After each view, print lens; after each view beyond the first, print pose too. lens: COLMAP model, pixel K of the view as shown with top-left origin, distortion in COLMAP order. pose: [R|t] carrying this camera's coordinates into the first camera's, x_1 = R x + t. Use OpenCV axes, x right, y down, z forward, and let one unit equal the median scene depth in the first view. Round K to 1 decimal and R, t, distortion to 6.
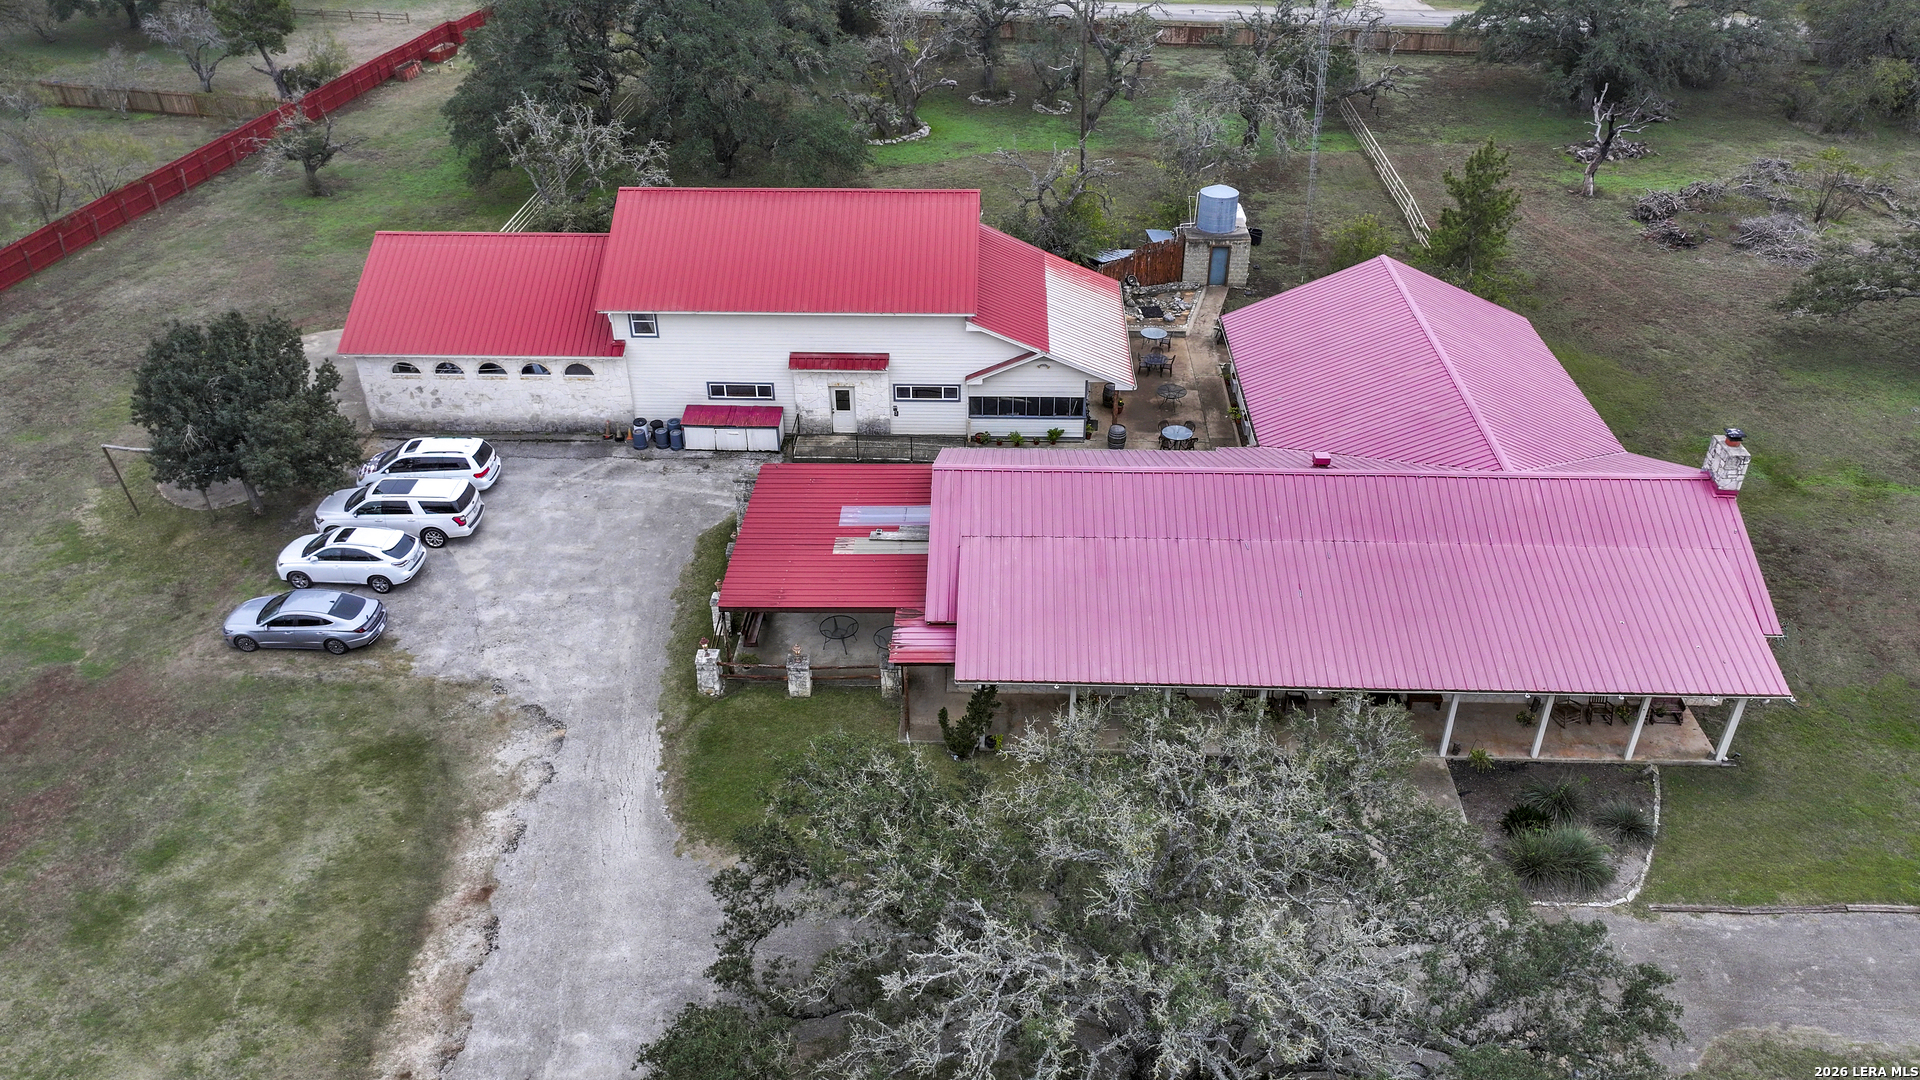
lens RADIAL K [[1369.7, 0, 971.7], [0, 1369.7, 542.8], [0, 0, 1]] dist [0.002381, -0.001018]
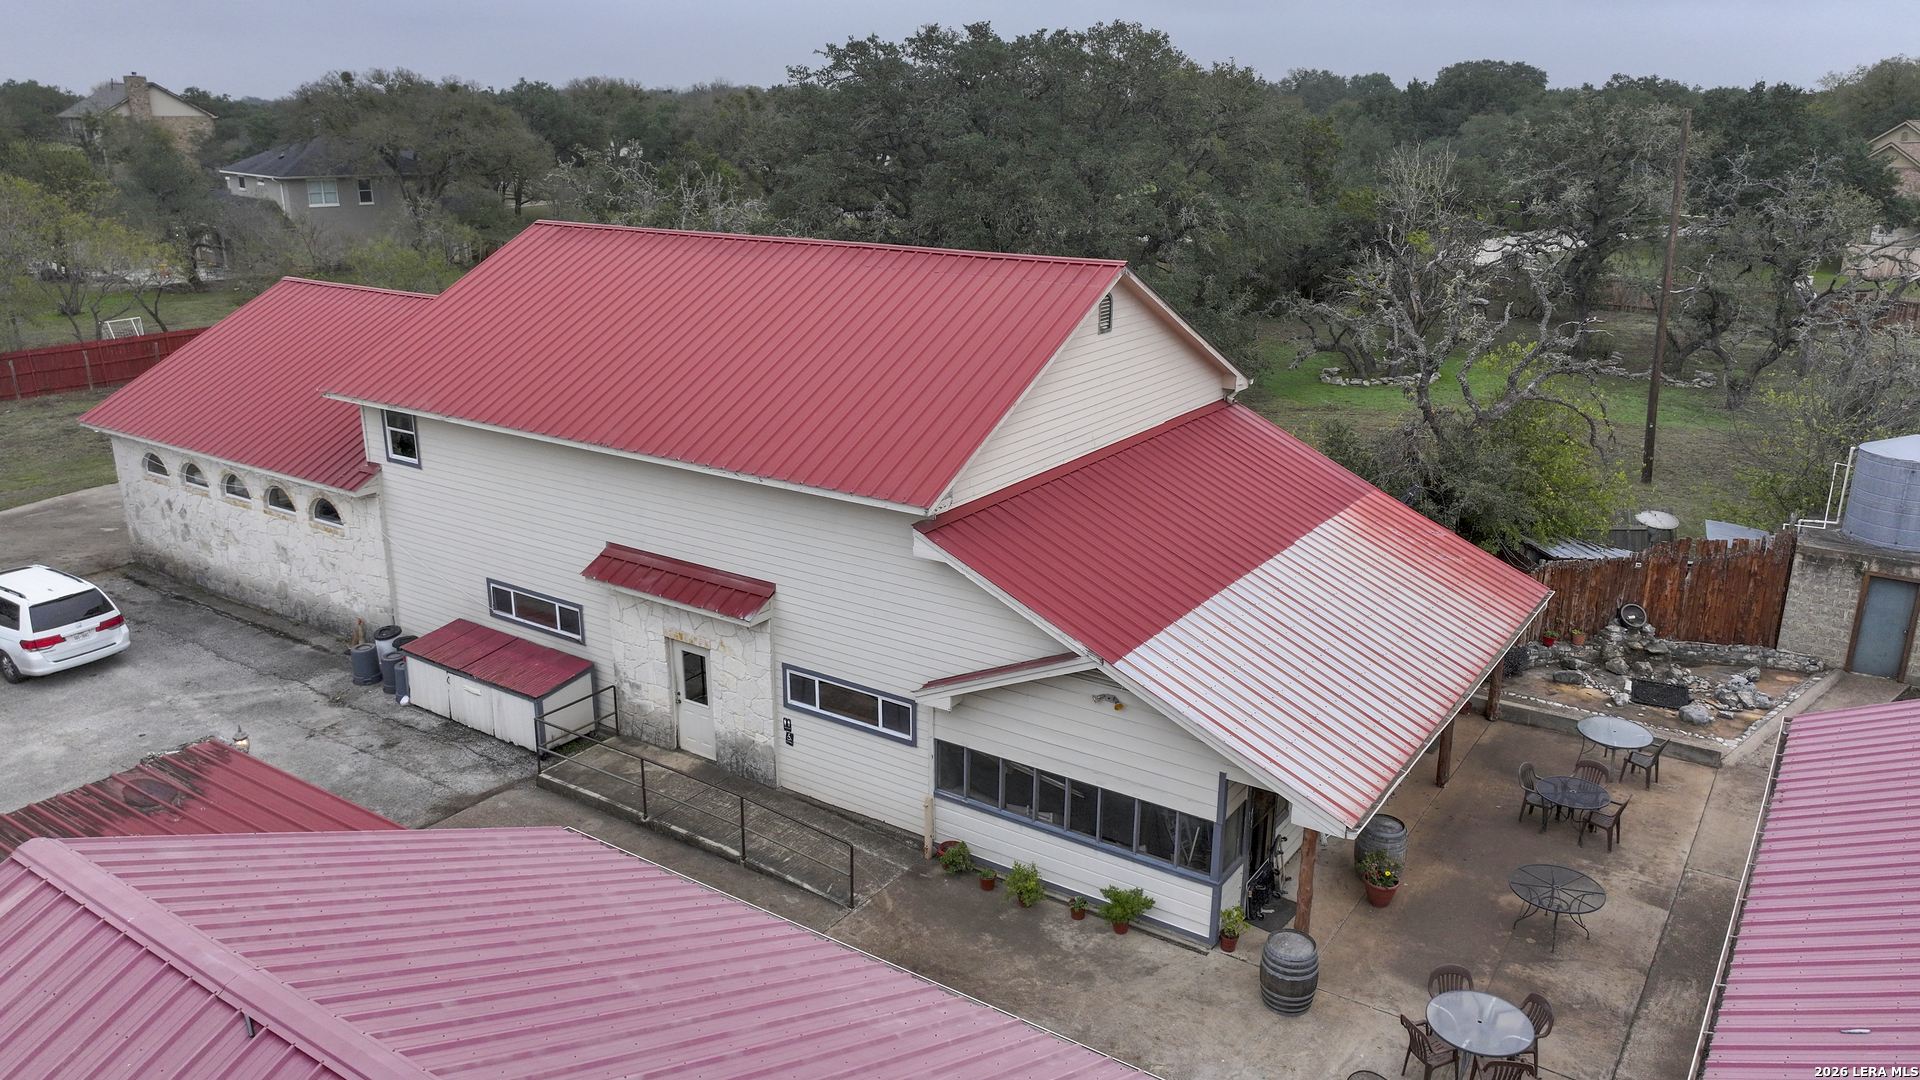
lens RADIAL K [[1371.1, 0, 960.0], [0, 1371.1, 540.0], [0, 0, 1]] dist [0.003209, -0.000349]
pose [[0.844690, 0.166546, -0.508686, 0.188752], [-0.296213, 0.937016, -0.185089, -0.089990], [0.445822, 0.307022, 0.840821, 0.665999]]
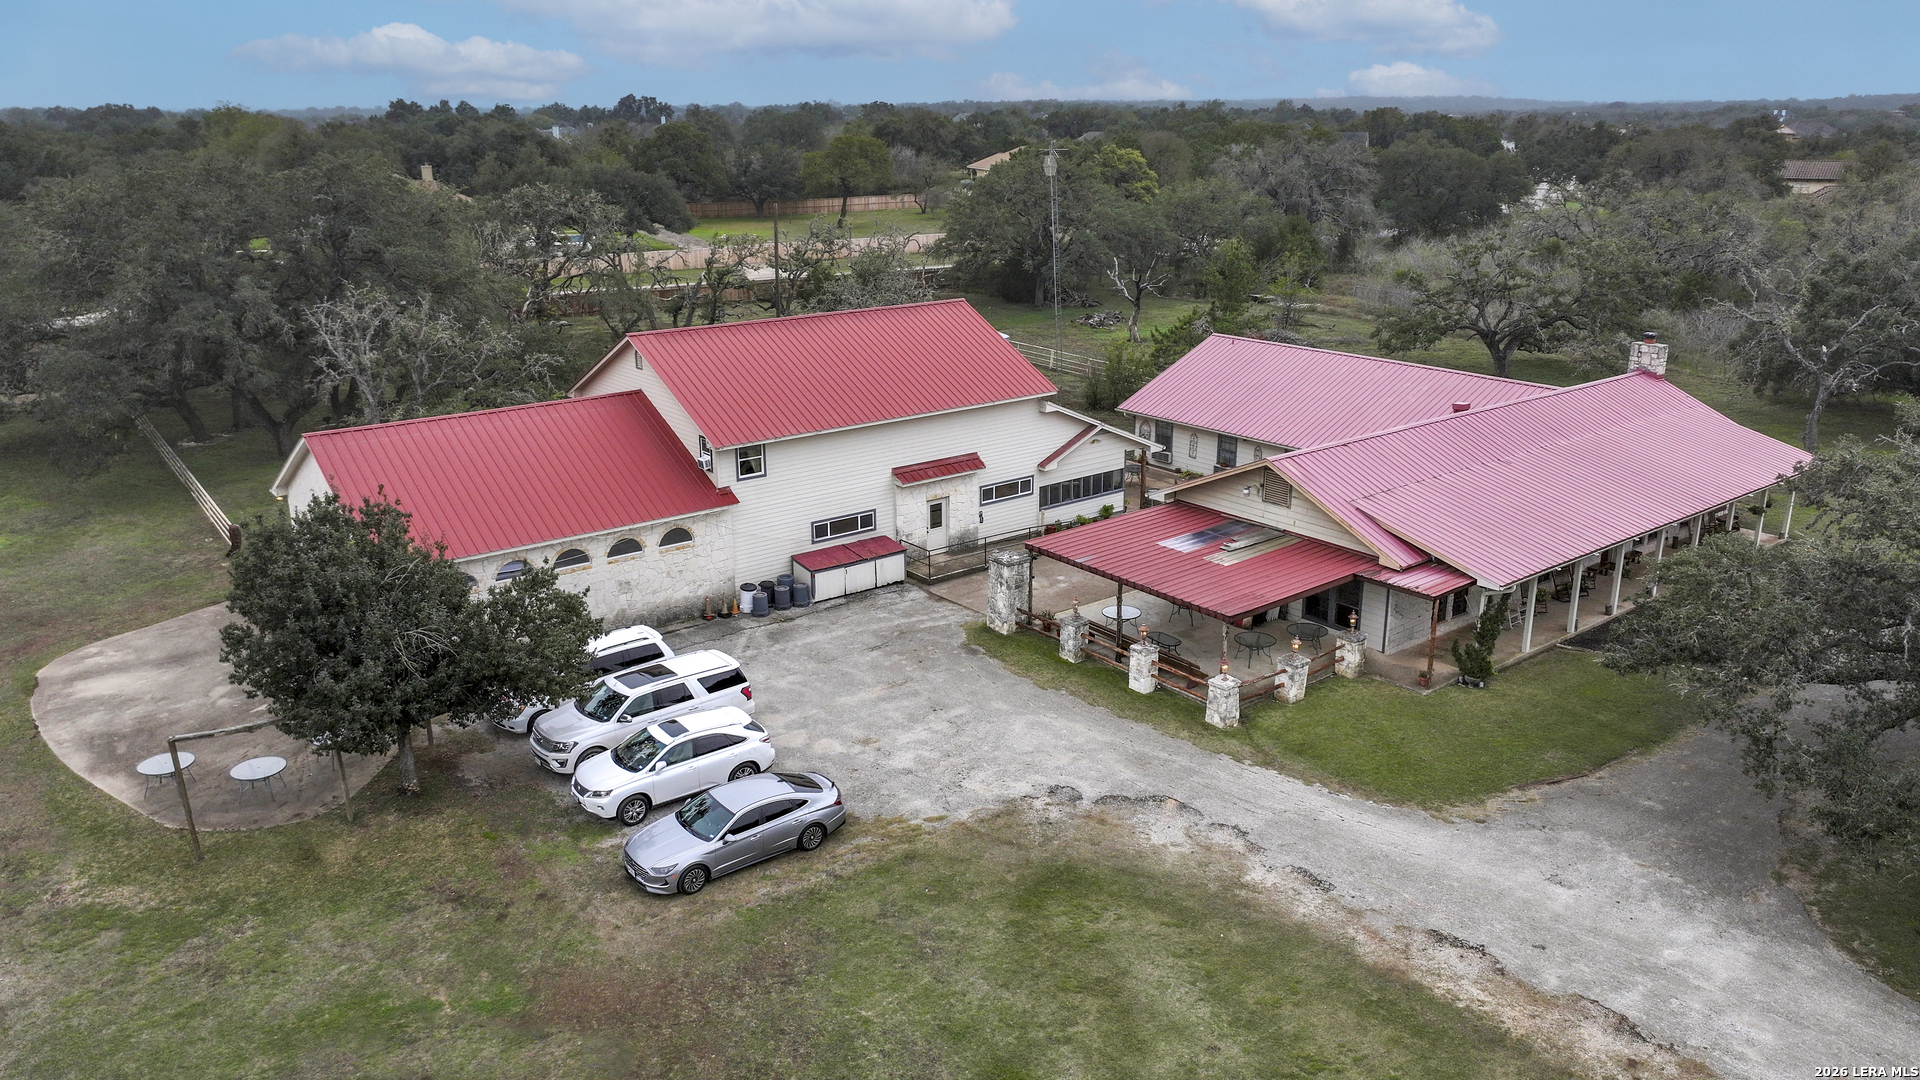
lens RADIAL K [[1369.7, 0, 971.7], [0, 1369.7, 542.8], [0, 0, 1]] dist [0.002381, -0.001018]
pose [[0.757582, -0.192939, 0.623573, -0.653022], [0.355478, 0.923174, -0.146234, 0.055004], [-0.547453, 0.332451, 0.767966, 0.293283]]
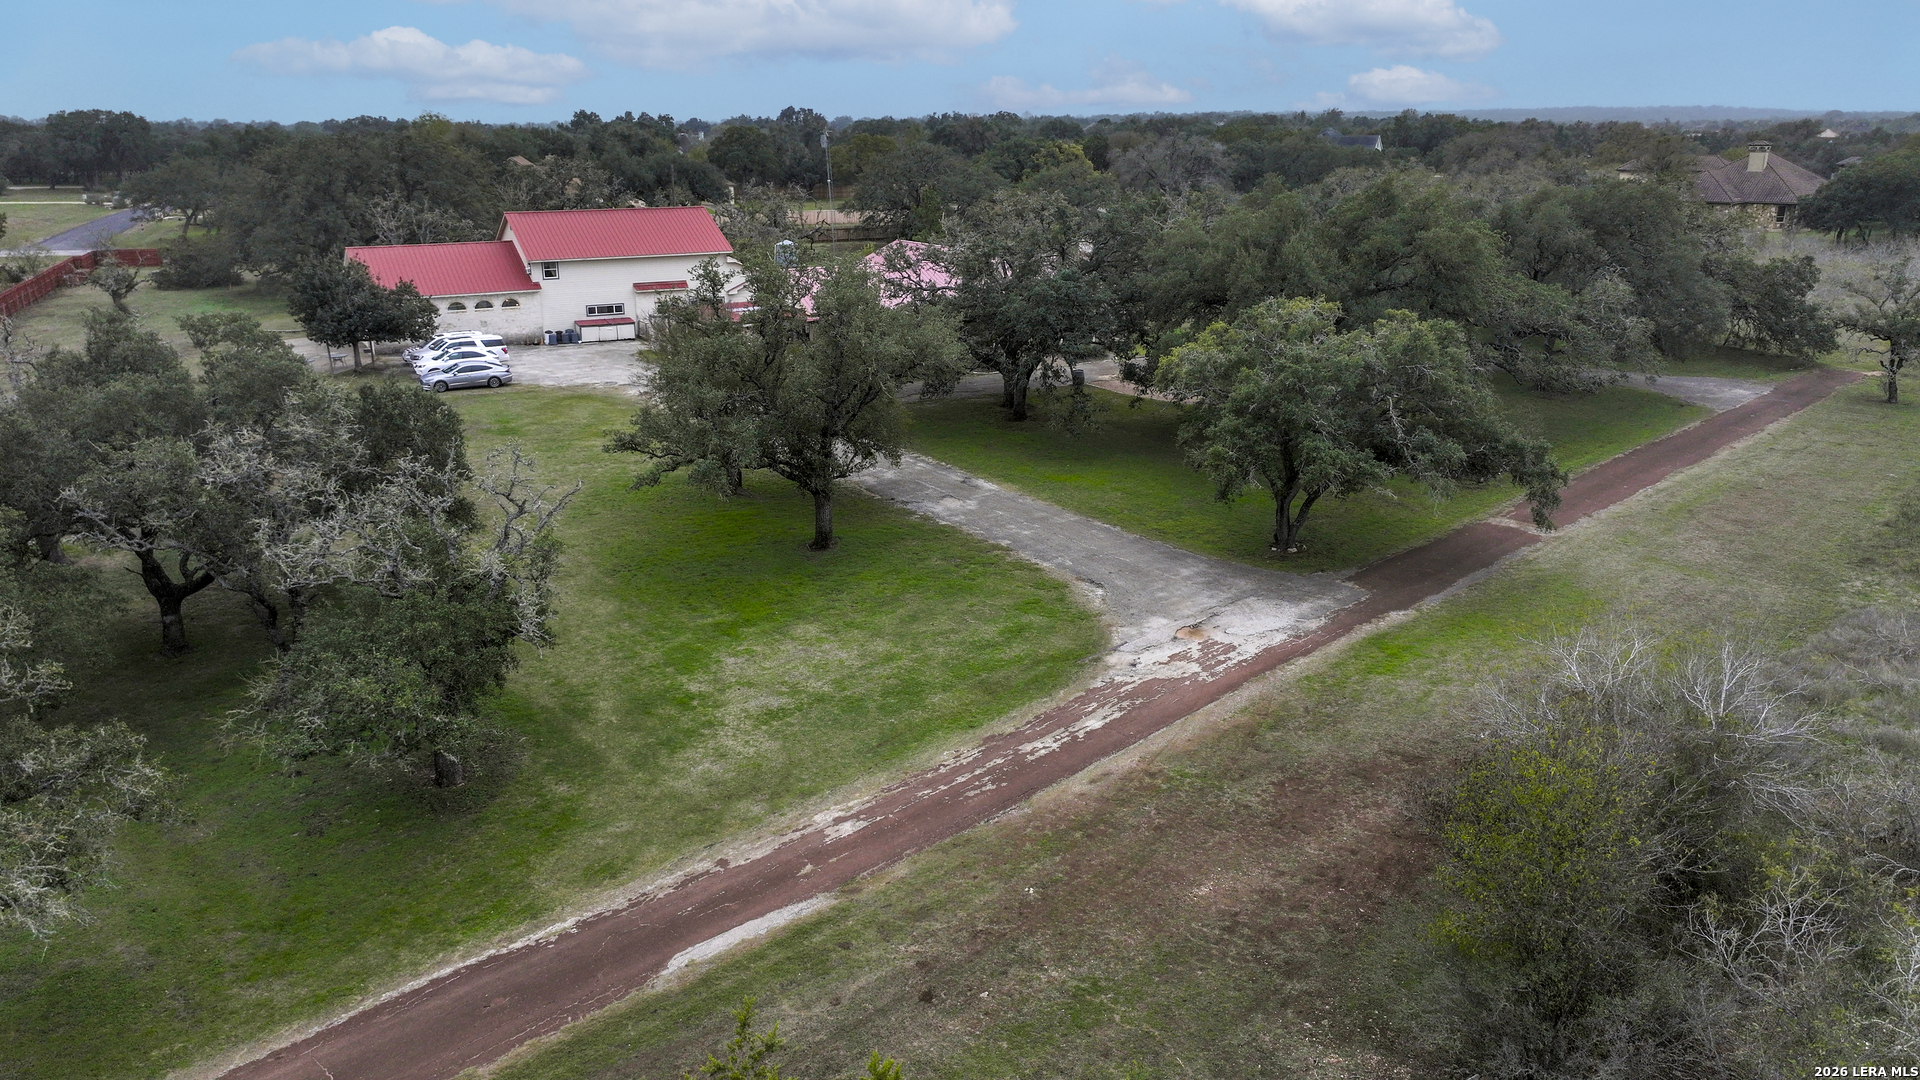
lens RADIAL K [[1371.1, 0, 960.0], [0, 1371.1, 540.0], [0, 0, 1]] dist [0.003209, -0.000349]
pose [[0.852959, -0.150674, 0.499759, -0.703300], [0.286283, 0.935622, -0.206527, 0.656475], [-0.436467, 0.319232, 0.841182, -0.576065]]
